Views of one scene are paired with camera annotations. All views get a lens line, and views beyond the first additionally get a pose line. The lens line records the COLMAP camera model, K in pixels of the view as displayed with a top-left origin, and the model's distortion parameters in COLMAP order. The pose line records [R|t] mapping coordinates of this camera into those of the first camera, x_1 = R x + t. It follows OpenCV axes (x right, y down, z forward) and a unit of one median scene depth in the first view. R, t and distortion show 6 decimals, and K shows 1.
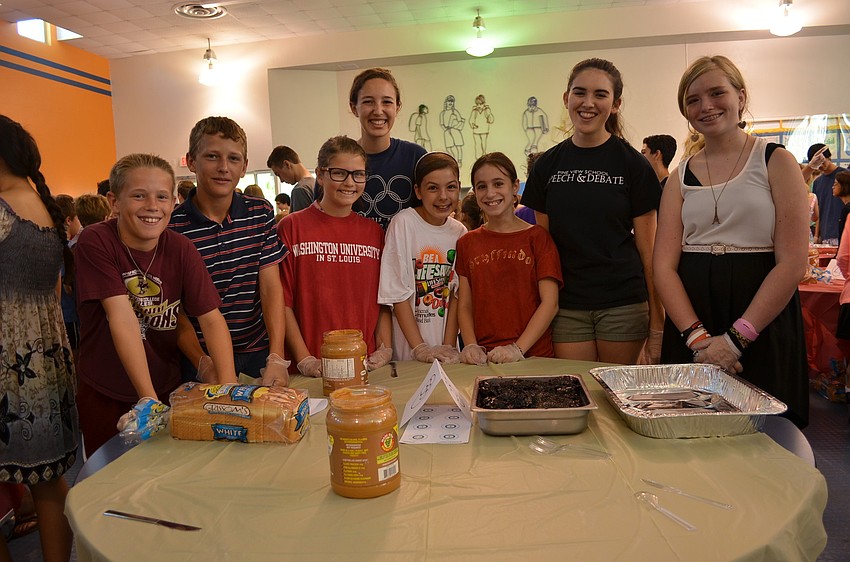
lens RADIAL K [[678.6, 0, 424.7], [0, 678.6, 281.6], [0, 0, 1]] dist [-0.013553, -0.007816]
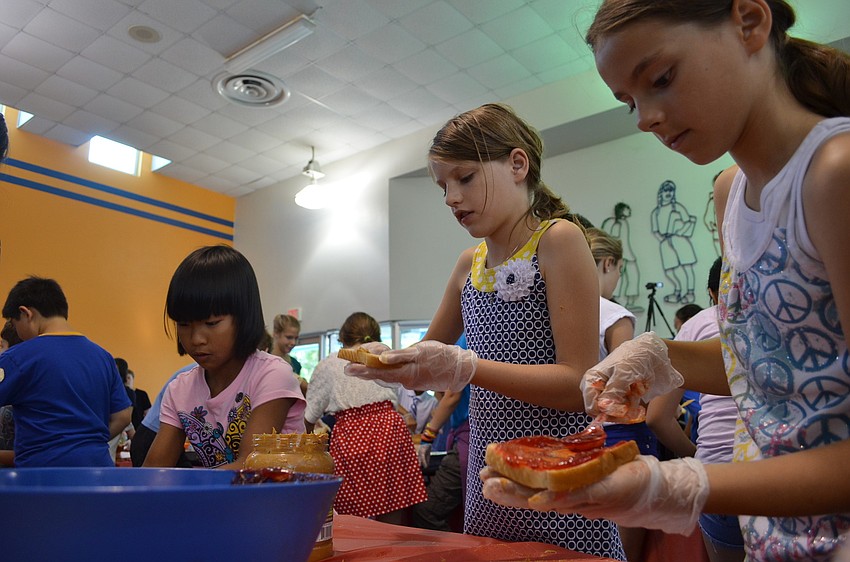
lens RADIAL K [[678.6, 0, 425.4], [0, 678.6, 280.1], [0, 0, 1]] dist [-0.013553, -0.007816]
pose [[0.887367, -0.063942, -0.456608, 0.111343], [-0.069795, 0.960295, -0.270115, -0.028031], [0.455750, 0.271560, 0.847672, 0.450723]]
